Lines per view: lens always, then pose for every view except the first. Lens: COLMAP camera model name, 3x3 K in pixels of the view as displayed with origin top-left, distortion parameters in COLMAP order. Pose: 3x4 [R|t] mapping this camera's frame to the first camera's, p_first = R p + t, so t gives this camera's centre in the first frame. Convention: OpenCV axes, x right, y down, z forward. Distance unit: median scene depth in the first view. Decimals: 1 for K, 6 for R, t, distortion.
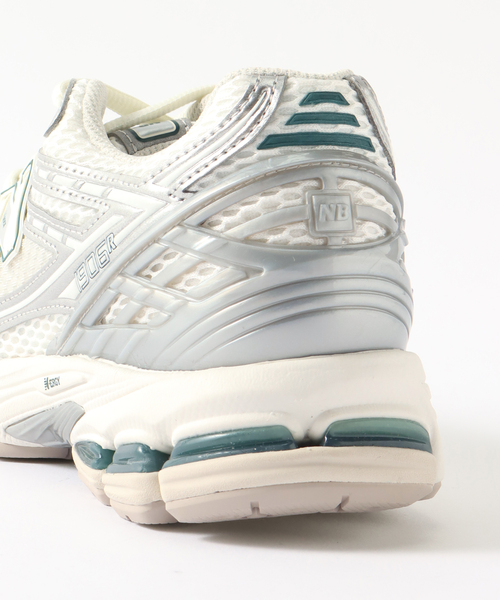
lens RADIAL K [[1926.3, 0, 250.3], [0, 1926.3, 300.4], [0, 0, 1]] dist [-0.366057, 0.000000]
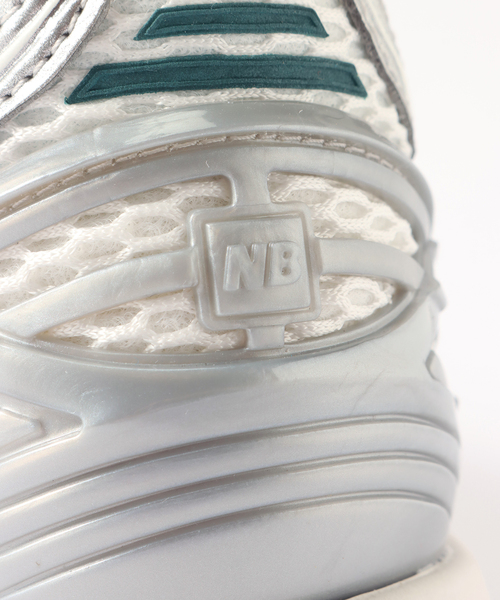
lens RADIAL K [[1692.2, 0, 250.8], [0, 1692.2, 302.0], [0, 0, 1]] dist [0.068756, 0.000000]
pose [[0.999762, -0.019752, -0.009213, 0.043819], [0.020506, 0.995676, 0.090604, -0.068828], [0.007383, -0.090771, 0.995844, 0.650876]]
